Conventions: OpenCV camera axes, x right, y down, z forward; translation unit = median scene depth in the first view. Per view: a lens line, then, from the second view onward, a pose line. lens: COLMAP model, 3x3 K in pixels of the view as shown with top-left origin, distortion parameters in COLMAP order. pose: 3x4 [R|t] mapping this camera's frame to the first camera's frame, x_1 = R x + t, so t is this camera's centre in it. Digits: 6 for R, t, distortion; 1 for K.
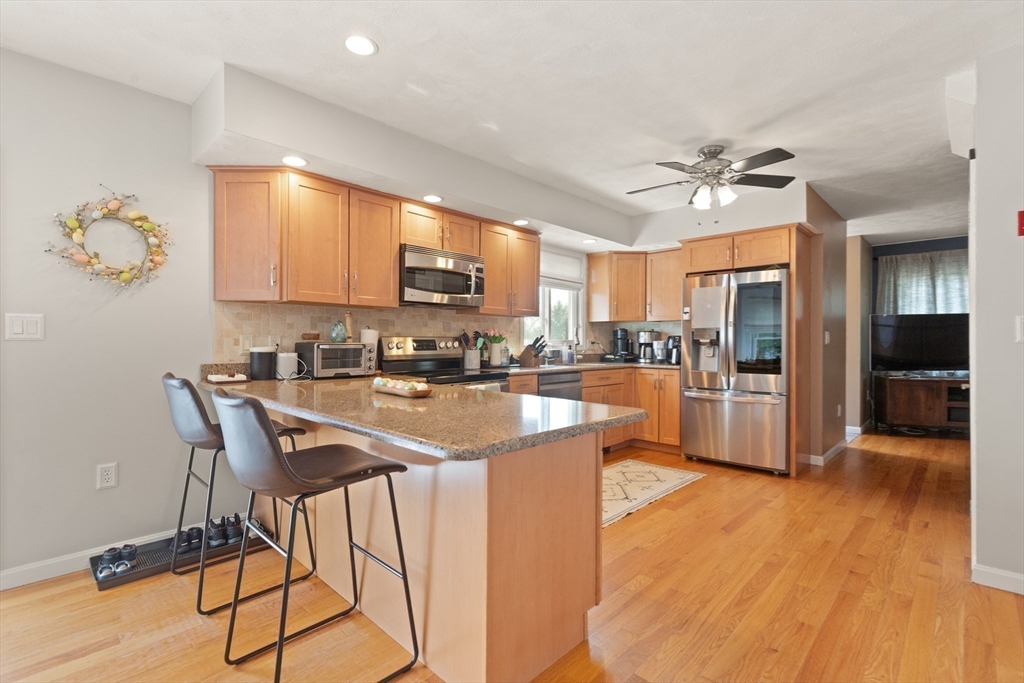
lens RADIAL K [[469.3, 0, 516.5], [0, 469.3, 342.6], [0, 0, 1]] dist [0.003791, 0.000221]
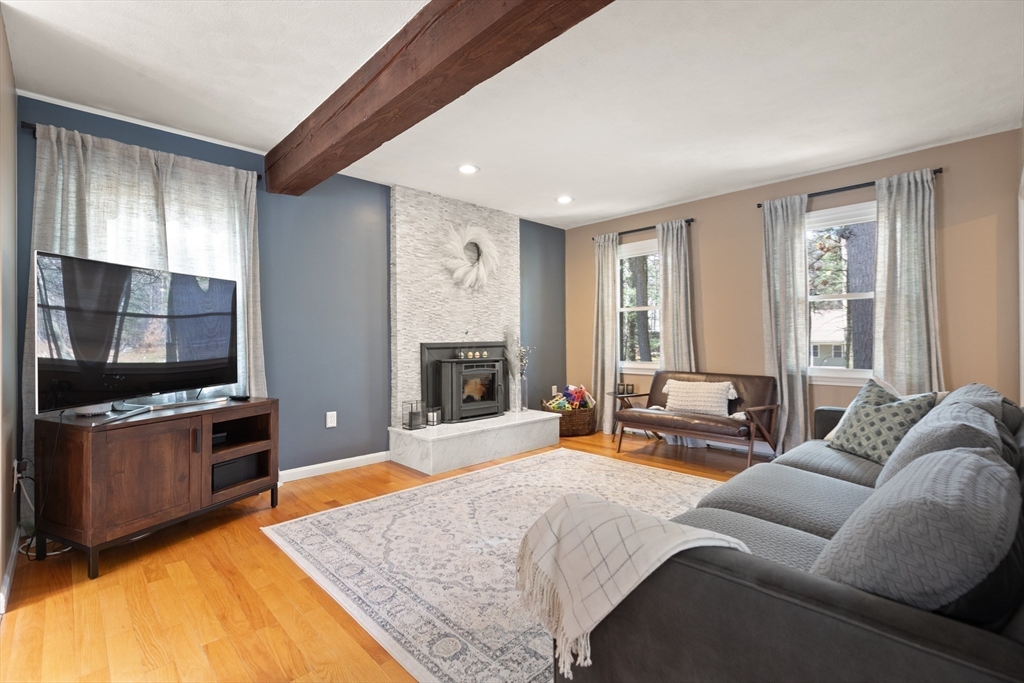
lens RADIAL K [[469.3, 0, 516.5], [0, 469.3, 336.5], [0, 0, 1]] dist [0.003791, 0.000221]
pose [[0.037094, -0.000307, 0.999312, 0.392073], [-0.001065, 0.999999, 0.000347, 0.002970], [-0.999311, -0.001077, 0.037093, 0.594725]]
